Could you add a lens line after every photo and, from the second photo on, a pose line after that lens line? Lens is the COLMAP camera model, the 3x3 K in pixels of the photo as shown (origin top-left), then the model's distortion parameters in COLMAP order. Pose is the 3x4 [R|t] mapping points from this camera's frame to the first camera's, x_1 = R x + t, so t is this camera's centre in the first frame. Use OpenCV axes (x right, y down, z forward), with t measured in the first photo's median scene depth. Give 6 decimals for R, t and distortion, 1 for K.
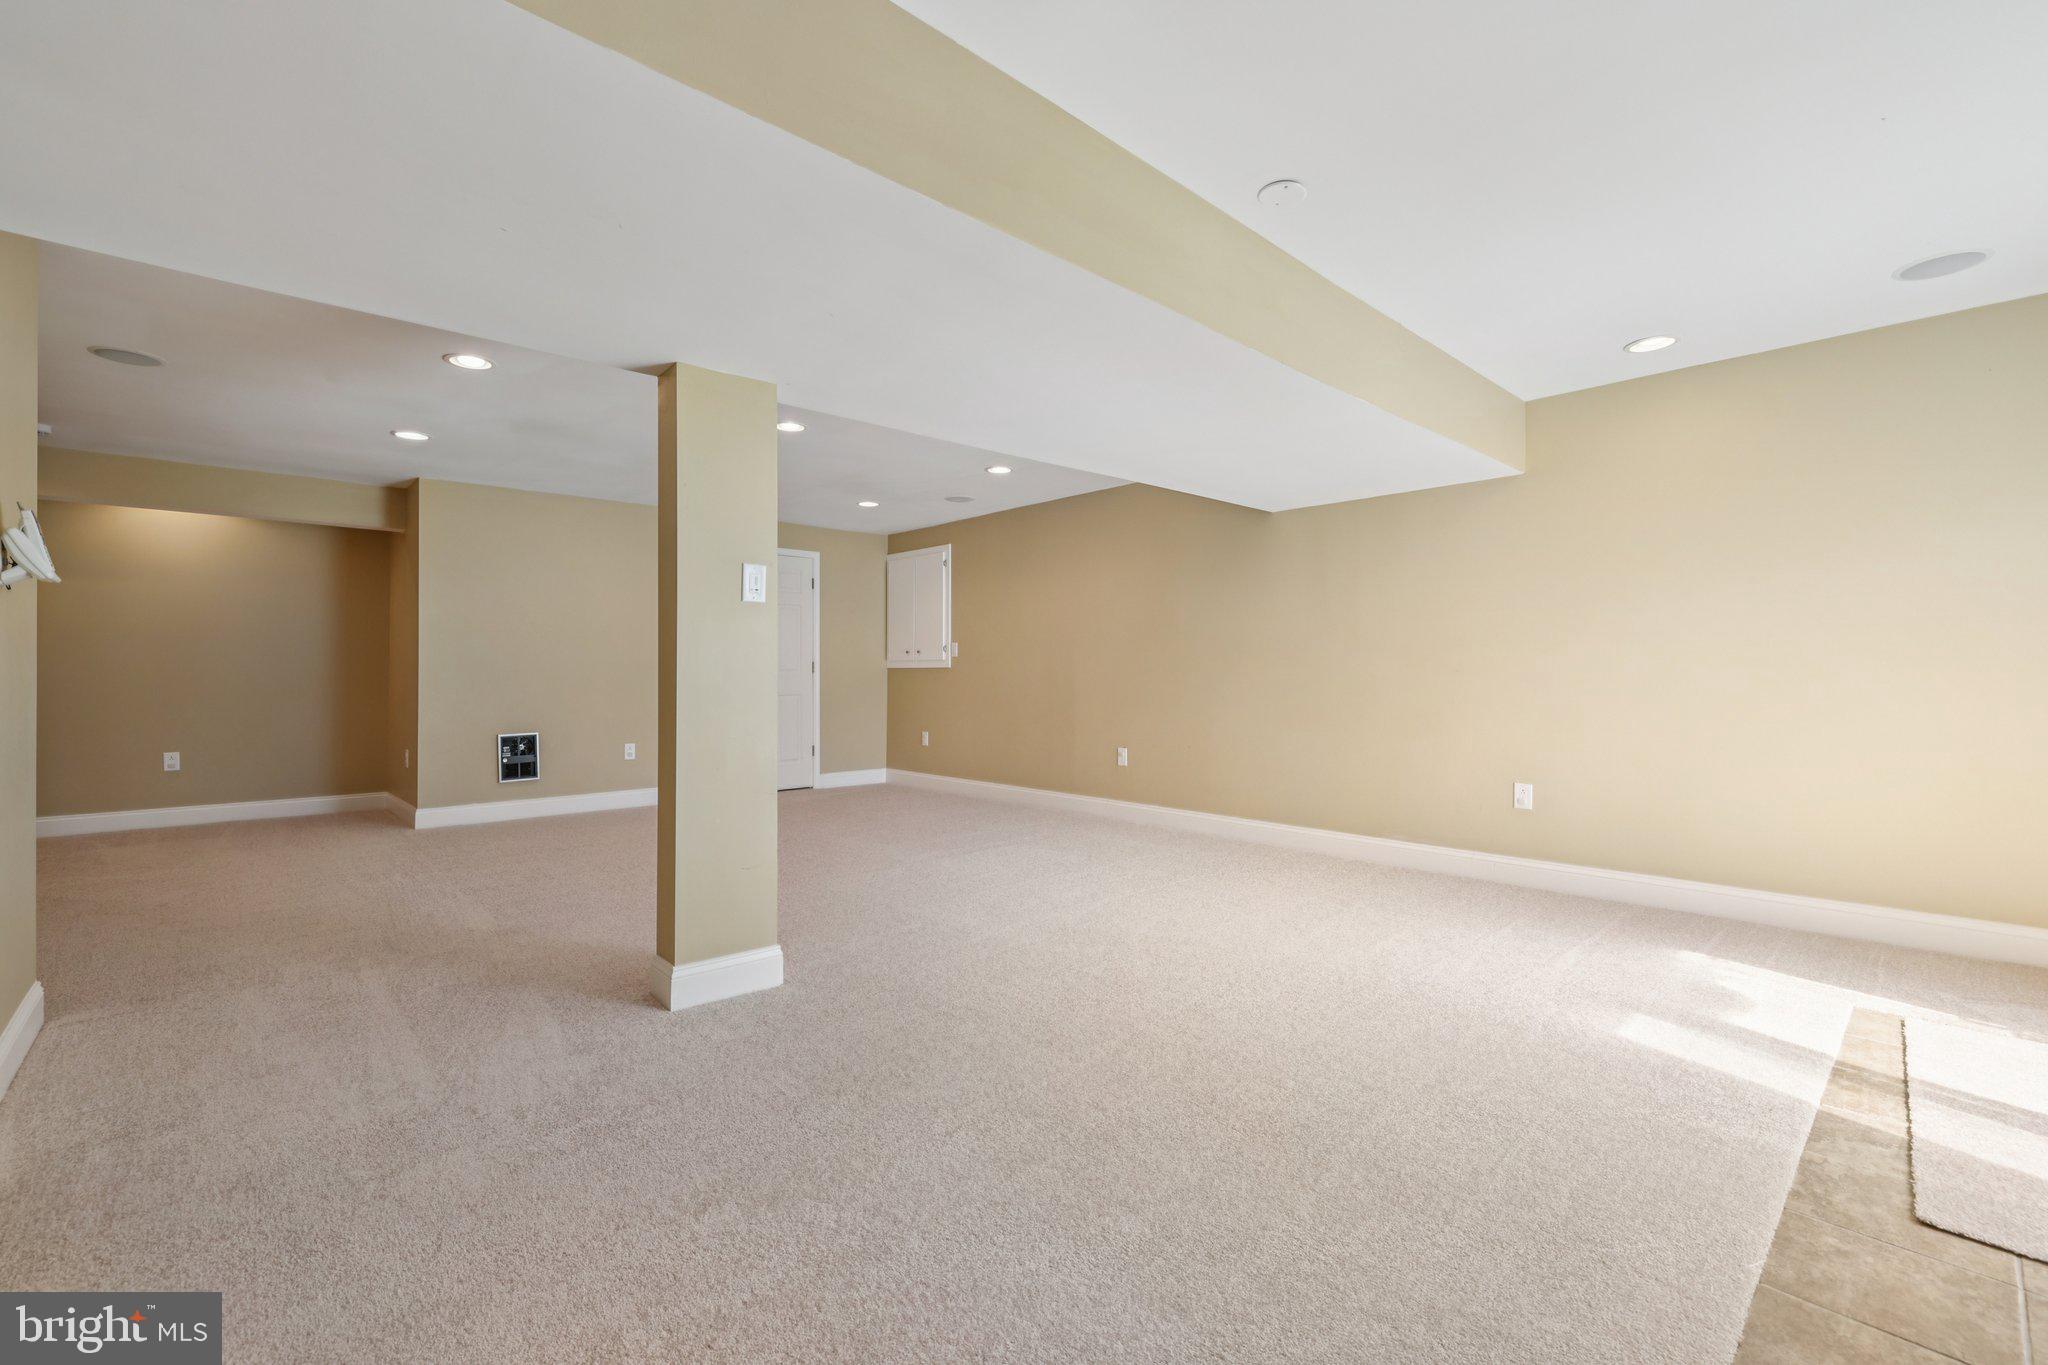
lens RADIAL K [[864.8, 0, 1014.5], [0, 864.8, 691.2], [0, 0, 1]] dist [0.001198, 0.002053]
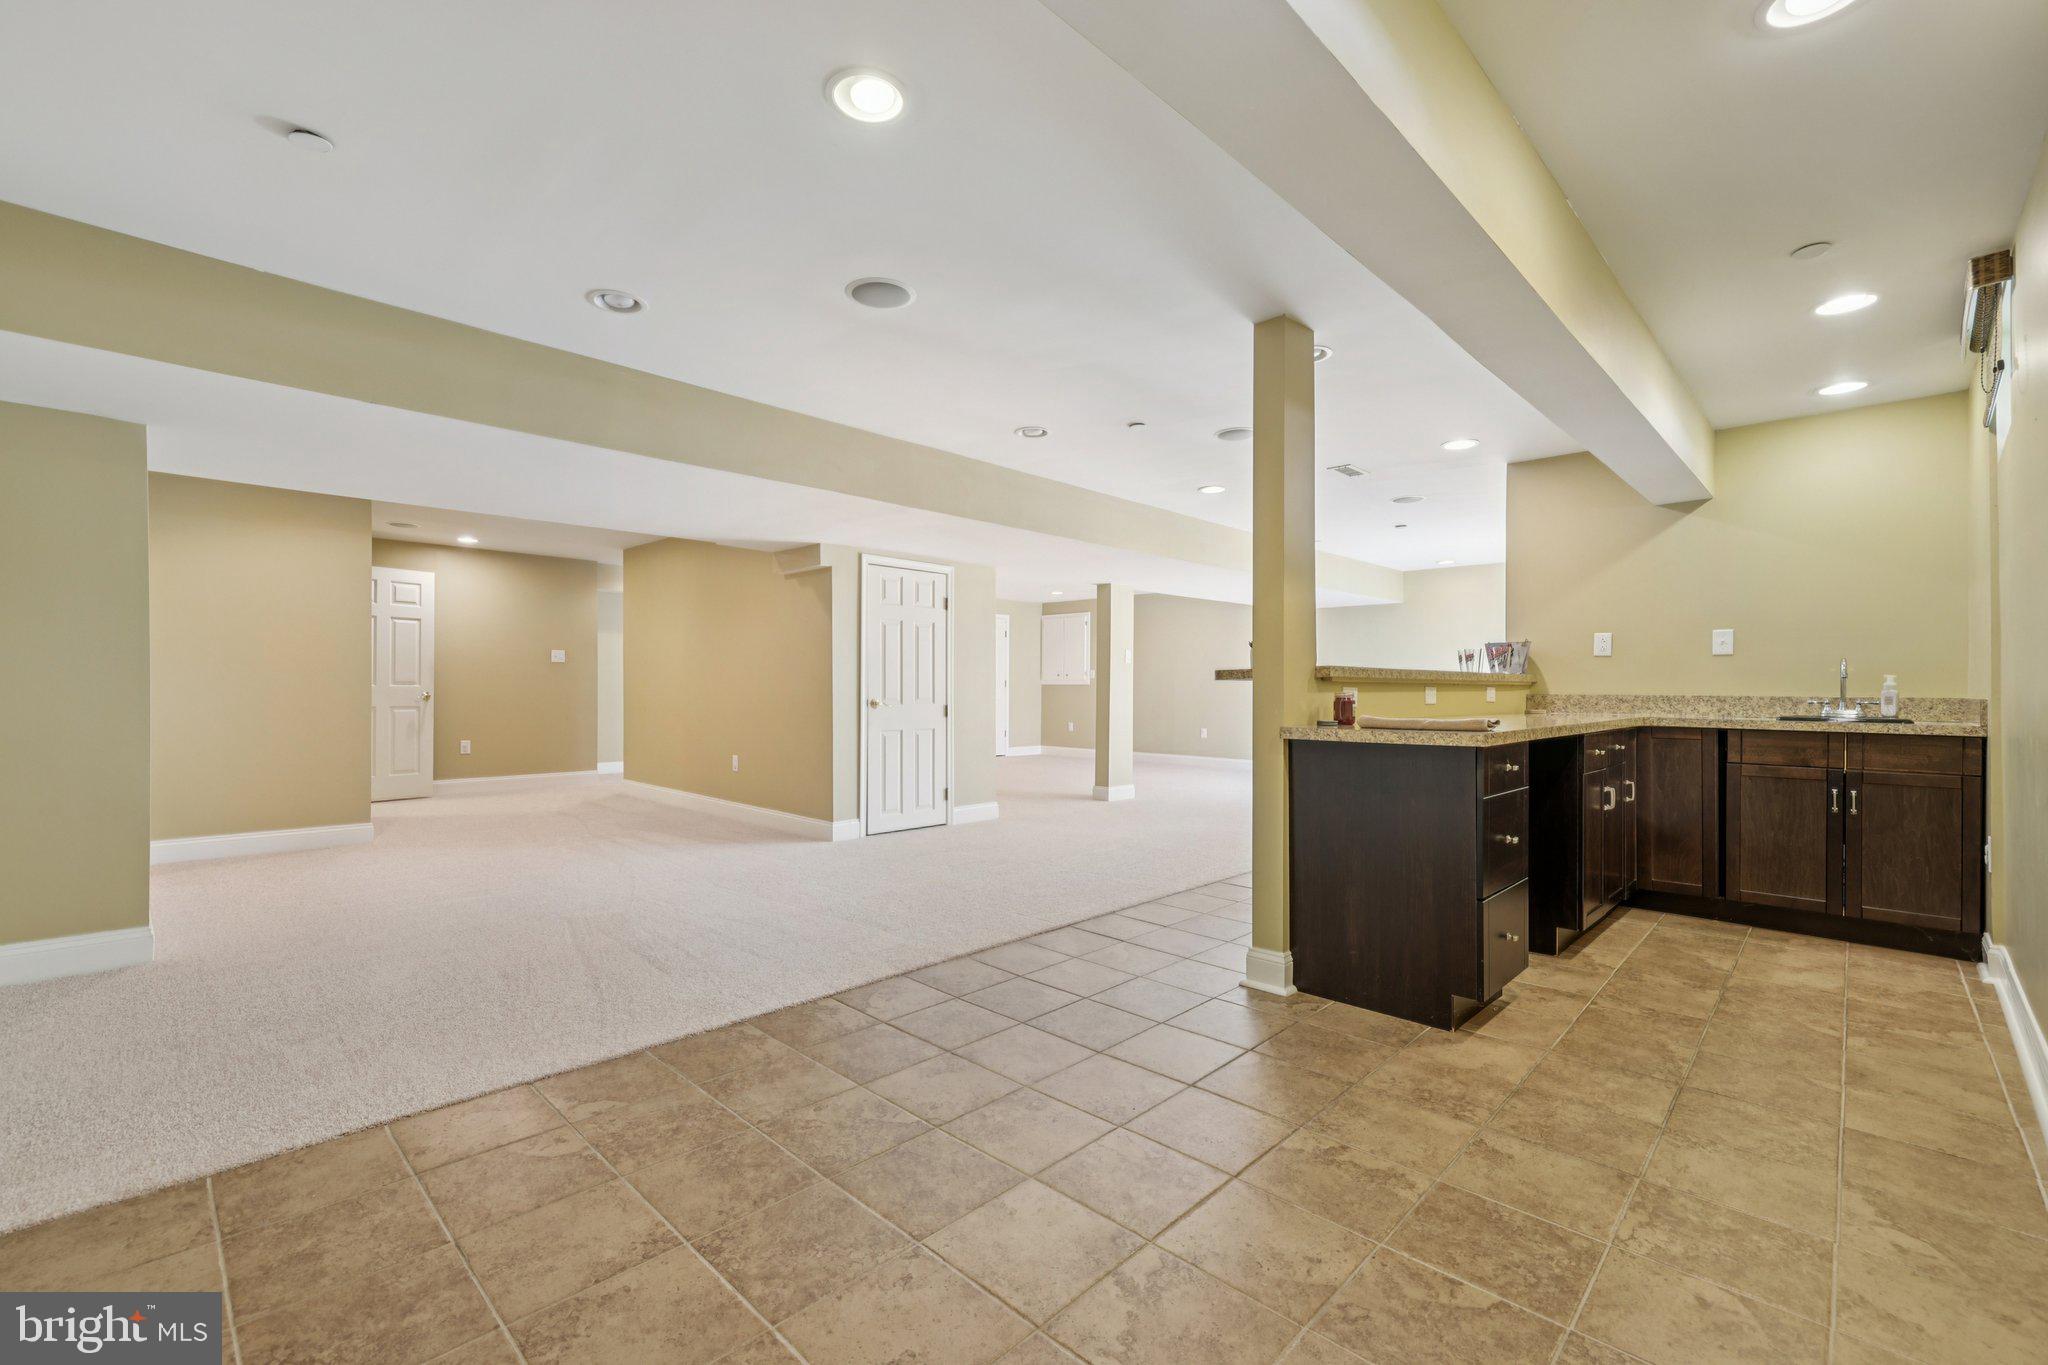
lens RADIAL K [[864.8, 0, 1021.2], [0, 864.8, 689.9], [0, 0, 1]] dist [0.001198, 0.002053]
pose [[0.997678, 0.013641, 0.066727, -0.310763], [-0.012277, 0.999708, -0.020810, 0.019654], [-0.066992, 0.019942, 0.997554, -0.663347]]
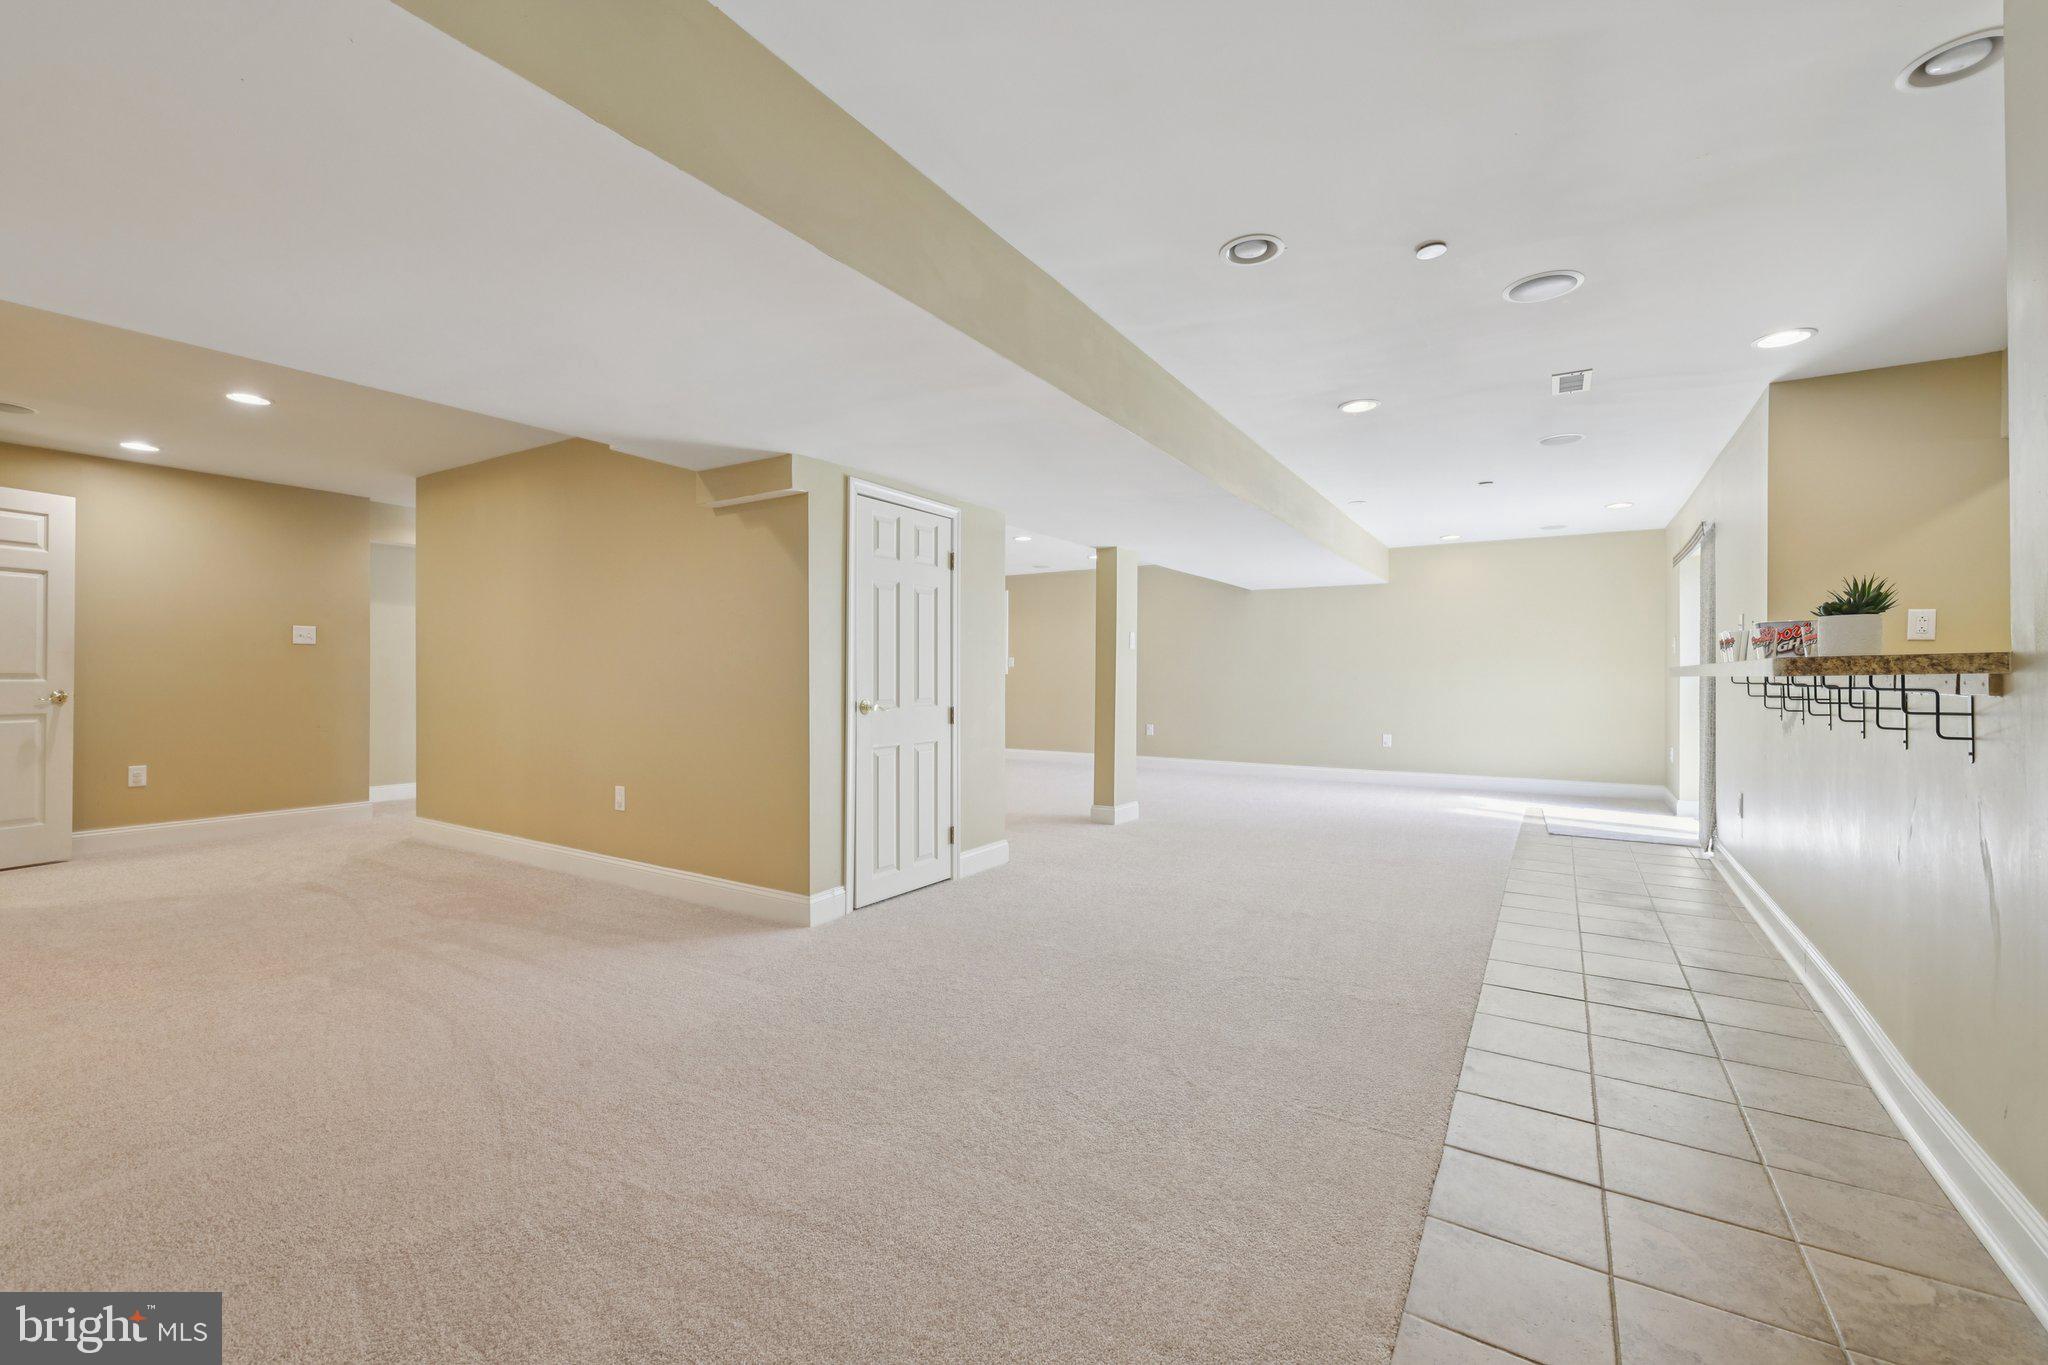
lens RADIAL K [[864.8, 0, 1029.9], [0, 864.8, 673.4], [0, 0, 1]] dist [0.001198, 0.002053]
pose [[0.962095, 0.012624, 0.272421, -0.432743], [-0.005197, 0.999595, -0.027968, 0.011376], [-0.272663, 0.025492, 0.961772, -0.403880]]
